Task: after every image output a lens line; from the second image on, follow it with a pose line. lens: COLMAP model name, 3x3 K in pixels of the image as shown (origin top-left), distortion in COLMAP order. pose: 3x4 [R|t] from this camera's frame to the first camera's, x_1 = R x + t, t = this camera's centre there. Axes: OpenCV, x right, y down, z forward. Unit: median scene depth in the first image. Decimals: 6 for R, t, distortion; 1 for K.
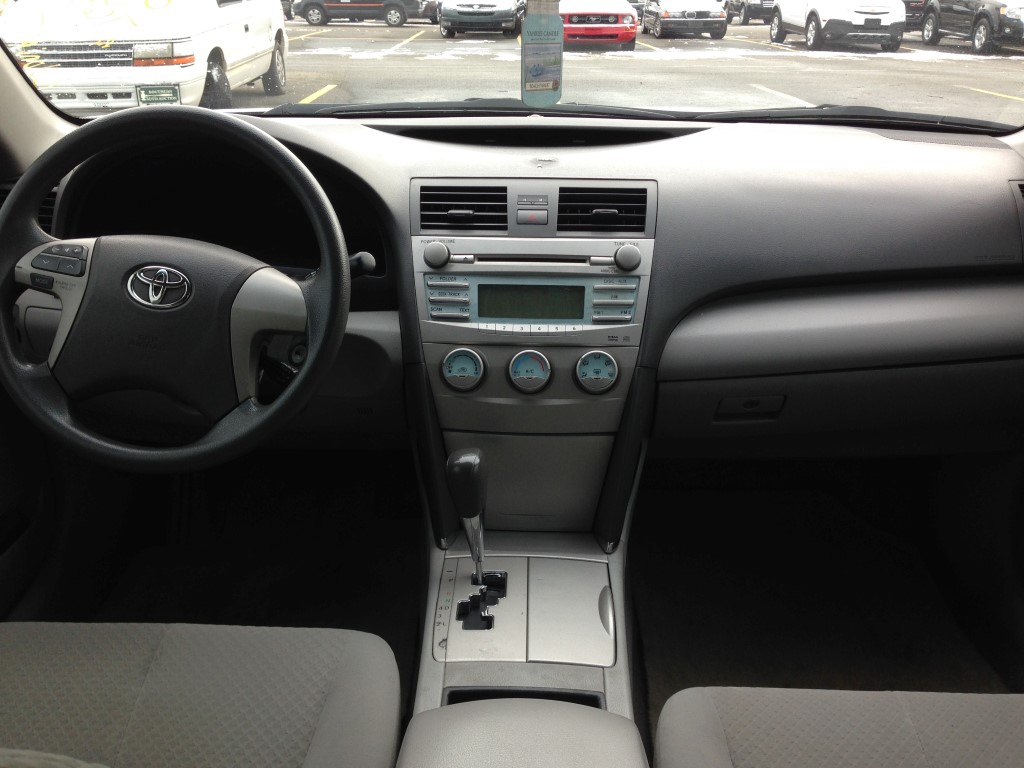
lens RADIAL K [[1000.3, 0, 484.0], [0, 1000.3, 381.4], [0, 0, 1]] dist [0.068299, -0.168438]
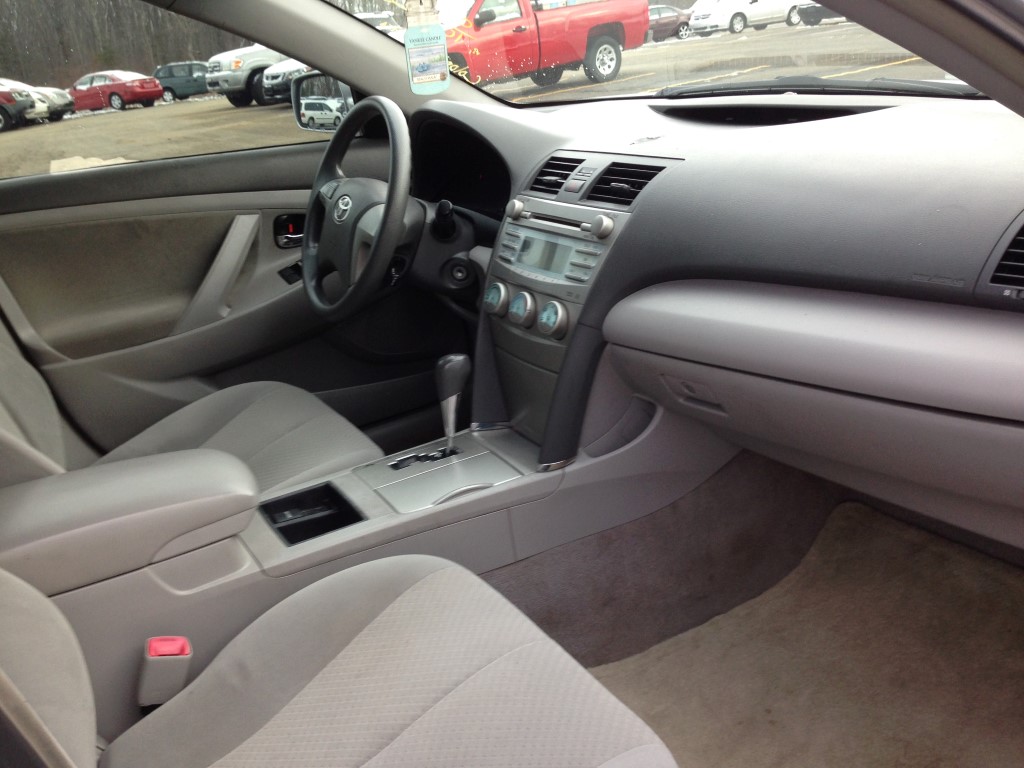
lens RADIAL K [[970.1, 0, 499.3], [0, 970.1, 385.1], [0, 0, 1]] dist [0.183171, -0.326577]
pose [[0.513451, 0.234063, -0.825580, 1.035462], [-0.205165, 0.967663, 0.146747, -0.088318], [0.833232, 0.094033, 0.544870, 0.319219]]
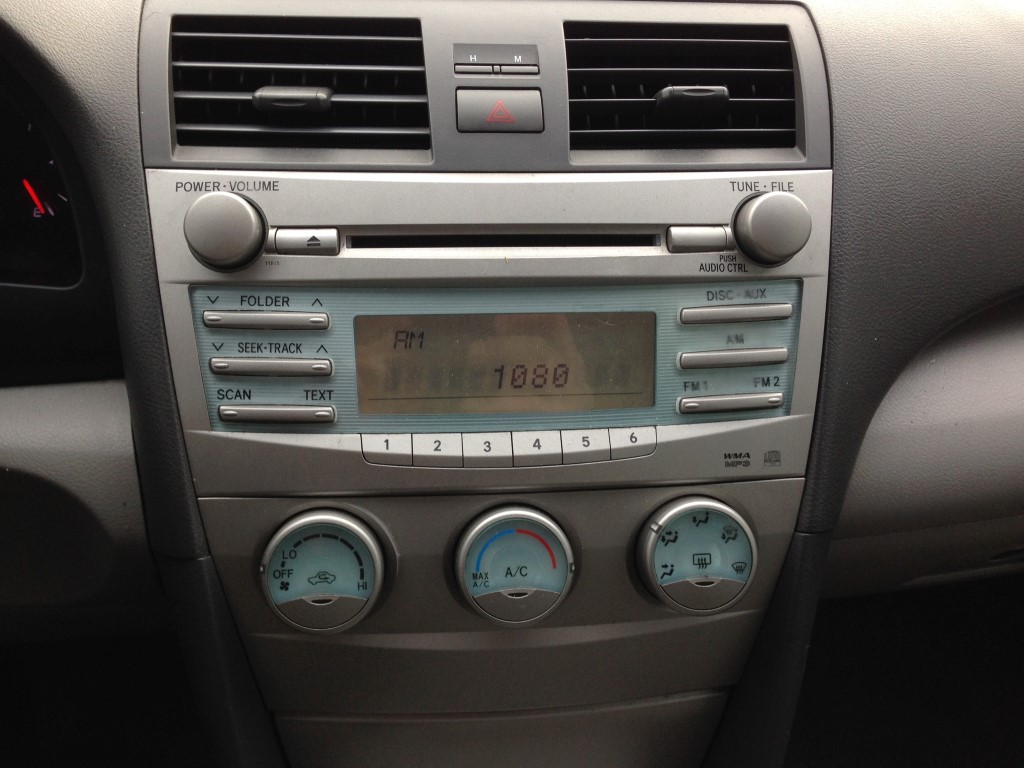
lens RADIAL K [[972.8, 0, 471.7], [0, 972.8, 420.2], [0, 0, 1]] dist [0.068053, 0.000869]
pose [[0.990096, -0.047107, 0.132254, -0.012041], [0.024152, 0.985134, 0.170084, -0.117737], [-0.138300, -0.165205, 0.976514, 0.661187]]
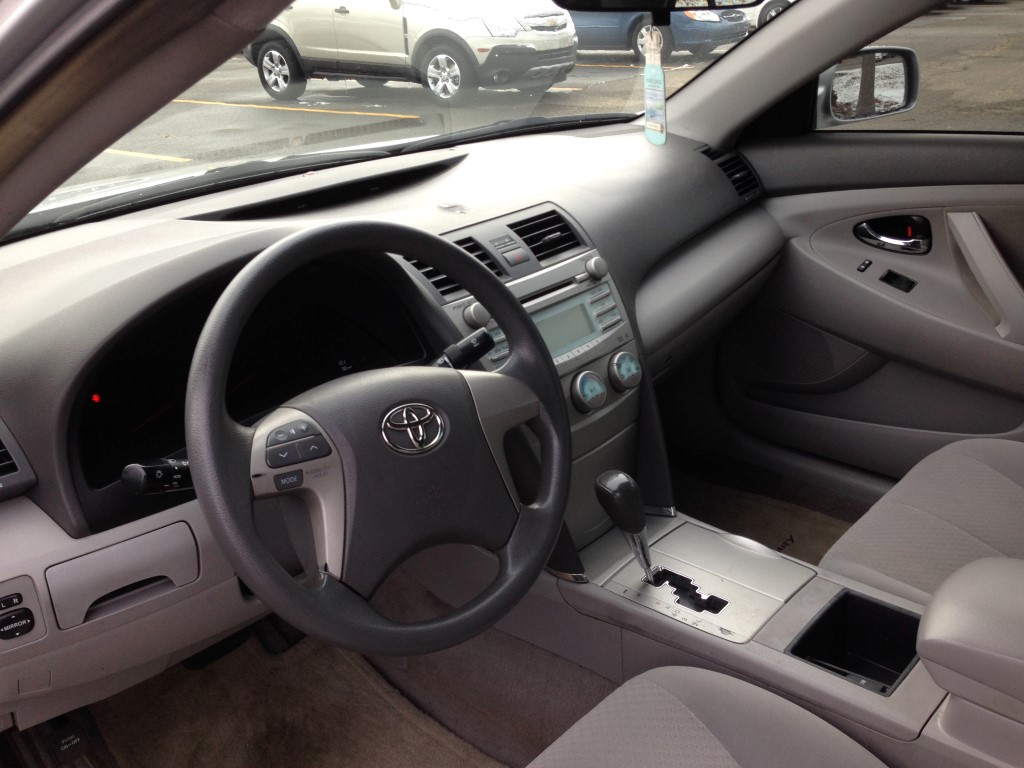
lens RADIAL K [[970.1, 0, 499.3], [0, 970.1, 385.1], [0, 0, 1]] dist [0.183171, -0.326577]
pose [[0.643845, -0.332798, 0.688991, -0.726472], [0.324548, 0.934223, 0.147969, -0.198830], [-0.692916, 0.128342, 0.709504, 0.313811]]
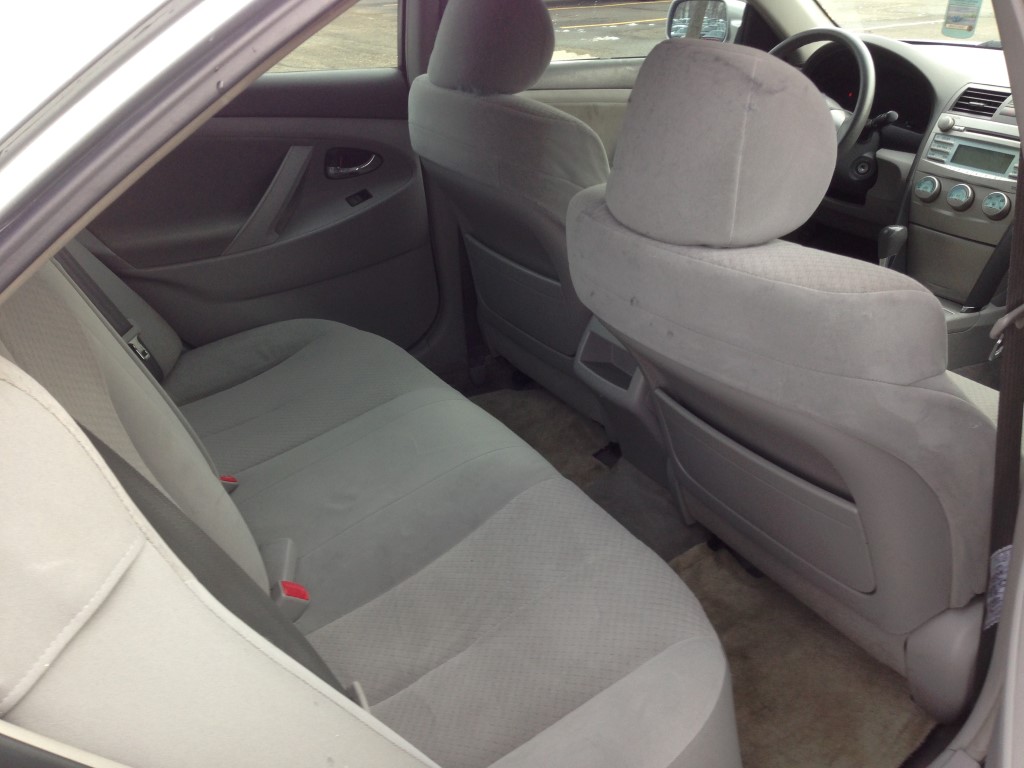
lens RADIAL K [[970.1, 0, 499.3], [0, 970.1, 385.1], [0, 0, 1]] dist [0.183171, -0.326577]
pose [[0.530972, 0.349233, -0.772079, 1.047118], [-0.305941, 0.928677, 0.209666, 0.173183], [0.790234, 0.124884, 0.599946, -0.612088]]
